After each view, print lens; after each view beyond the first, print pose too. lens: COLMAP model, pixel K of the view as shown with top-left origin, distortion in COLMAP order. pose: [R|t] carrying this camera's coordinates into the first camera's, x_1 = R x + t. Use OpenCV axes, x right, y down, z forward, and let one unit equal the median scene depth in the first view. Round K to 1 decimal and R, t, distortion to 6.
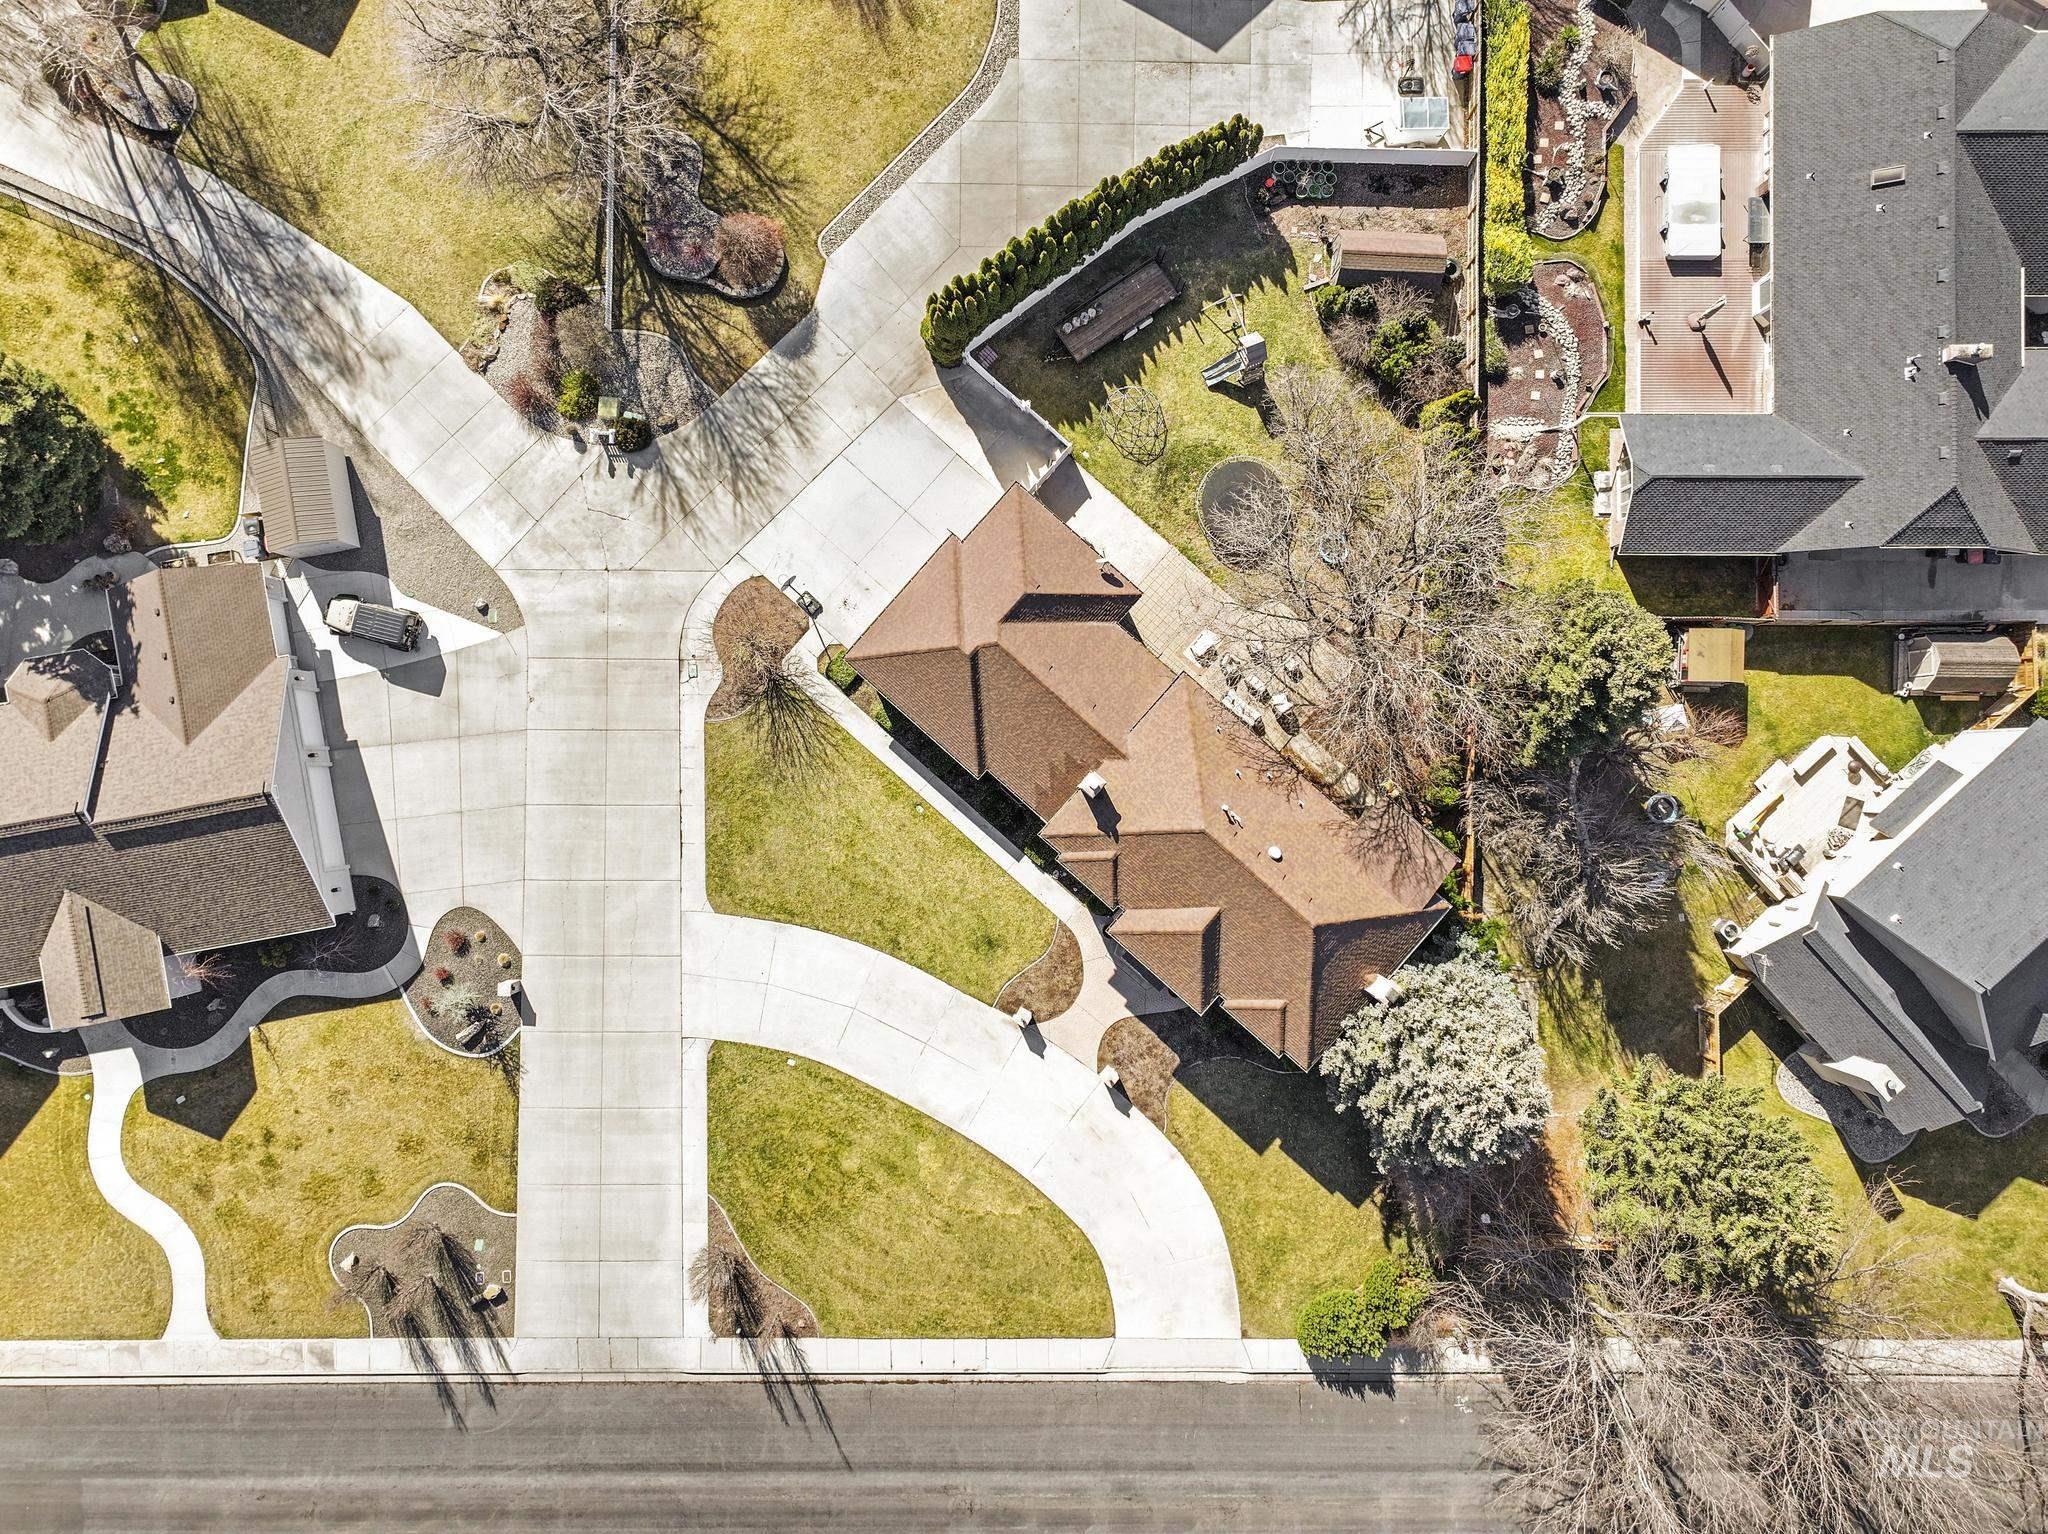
lens RADIAL K [[1490.2, 0, 1024.0], [0, 1490.2, 767.0], [0, 0, 1]] dist [0.008184, 0.003925]
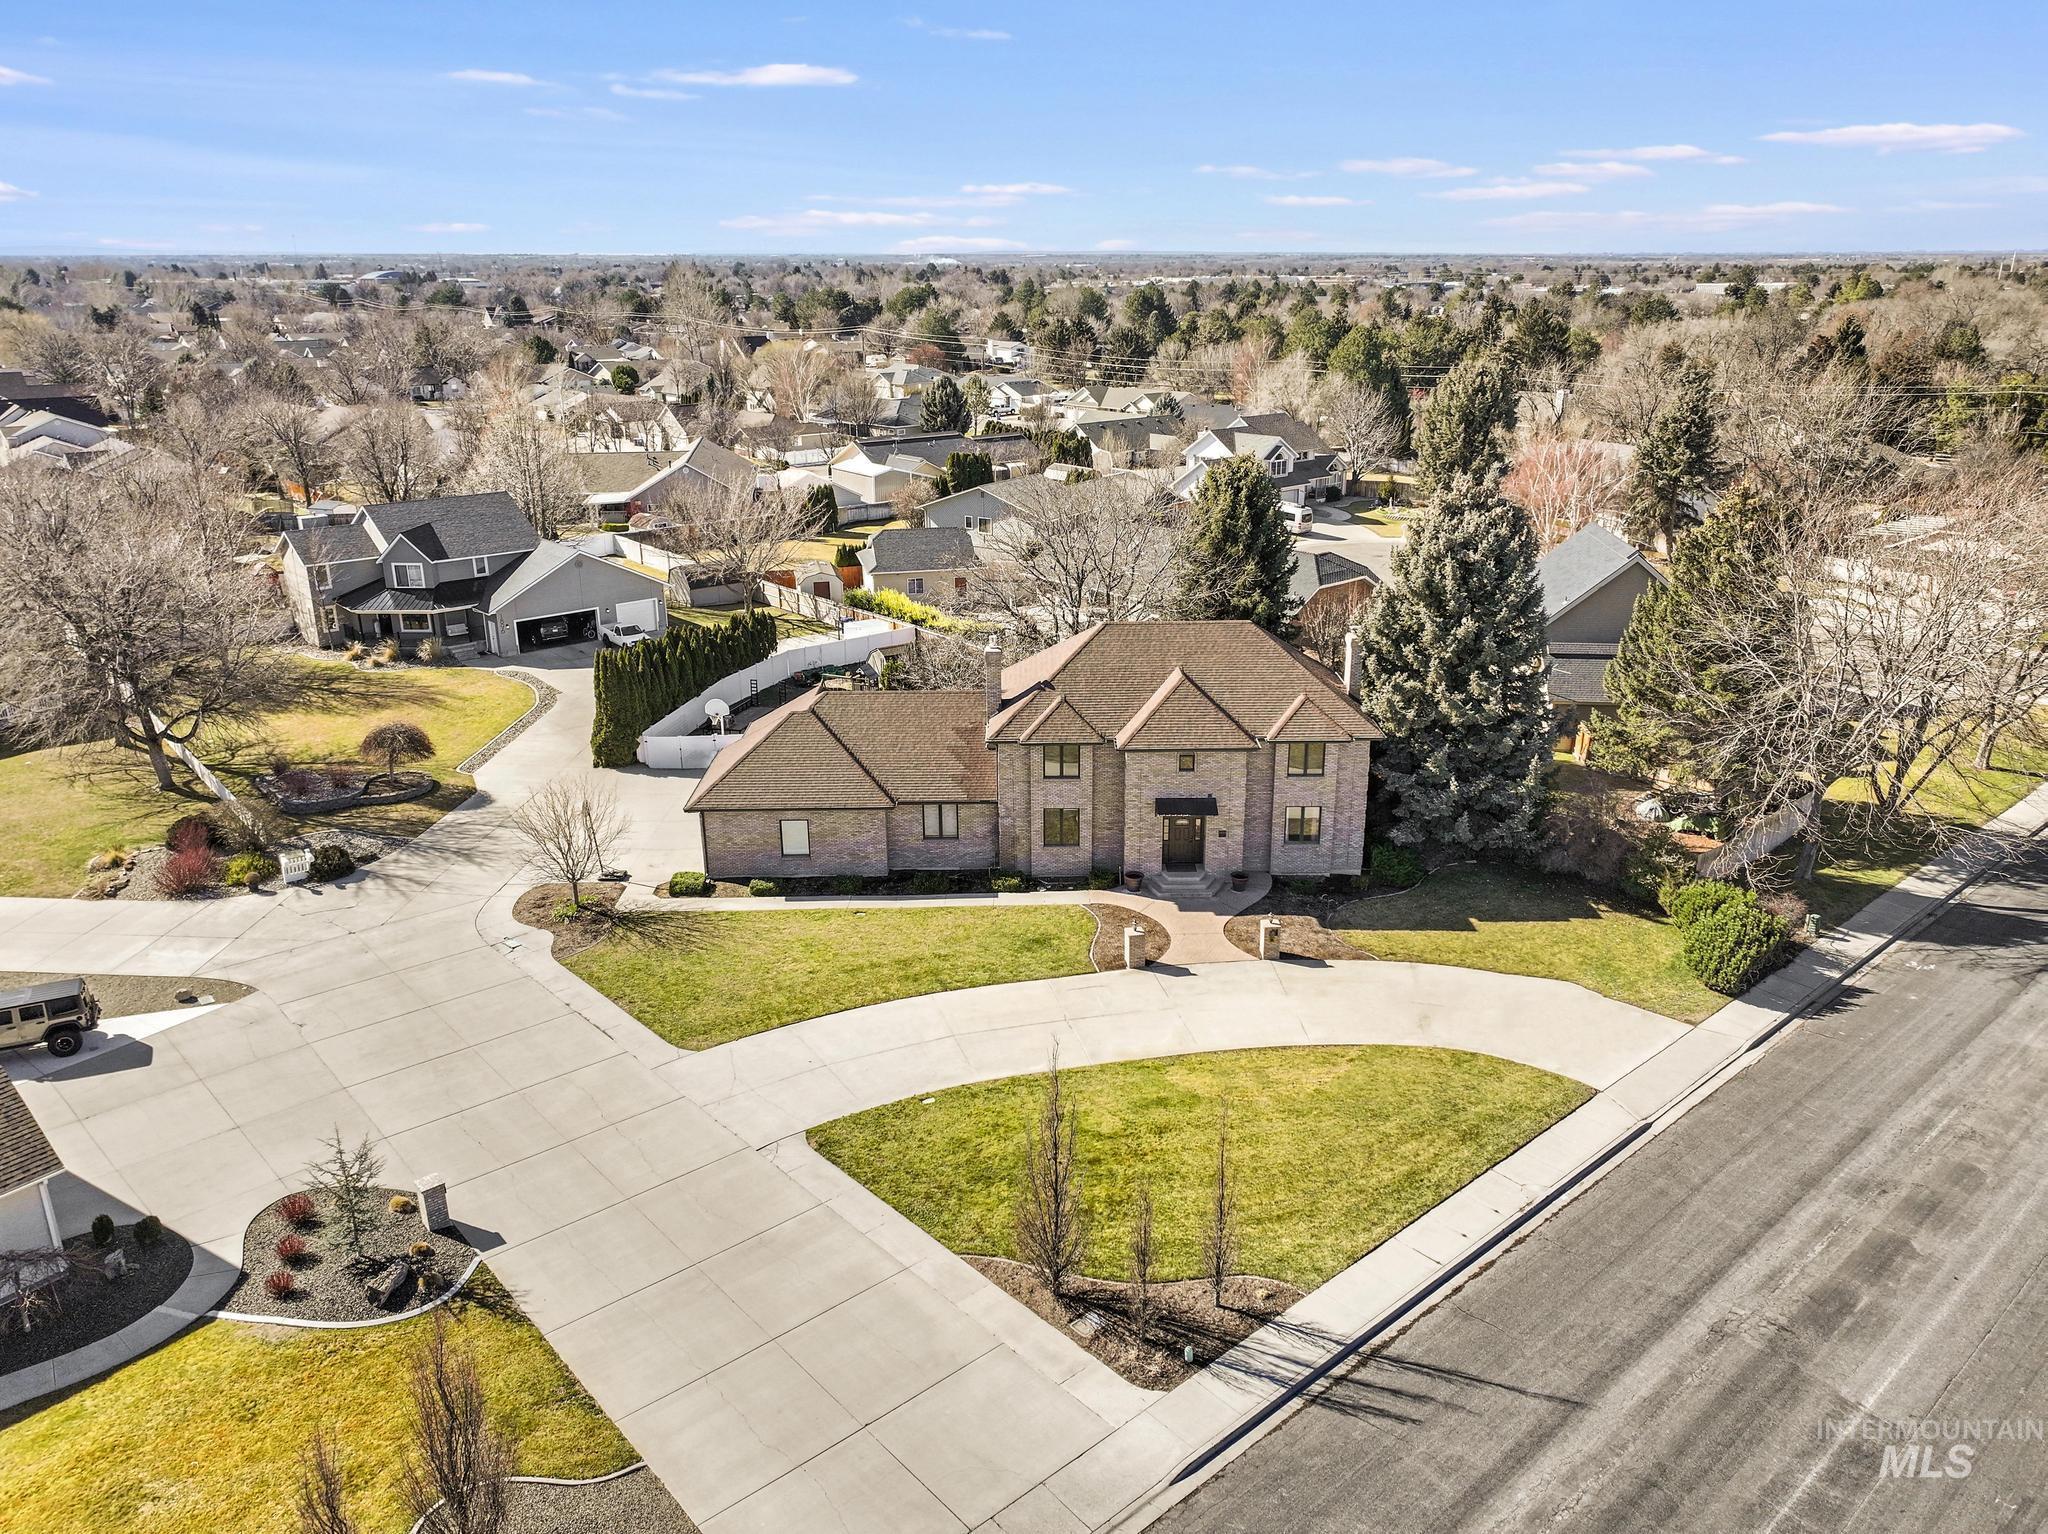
lens RADIAL K [[1490.2, 0, 1024.0], [0, 1490.2, 767.0], [0, 0, 1]] dist [0.008184, 0.003925]
pose [[0.750193, -0.197930, 0.630899, -0.492156], [0.661128, 0.240296, -0.710751, 0.634343], [-0.010923, 0.950306, 0.311125, 0.673121]]
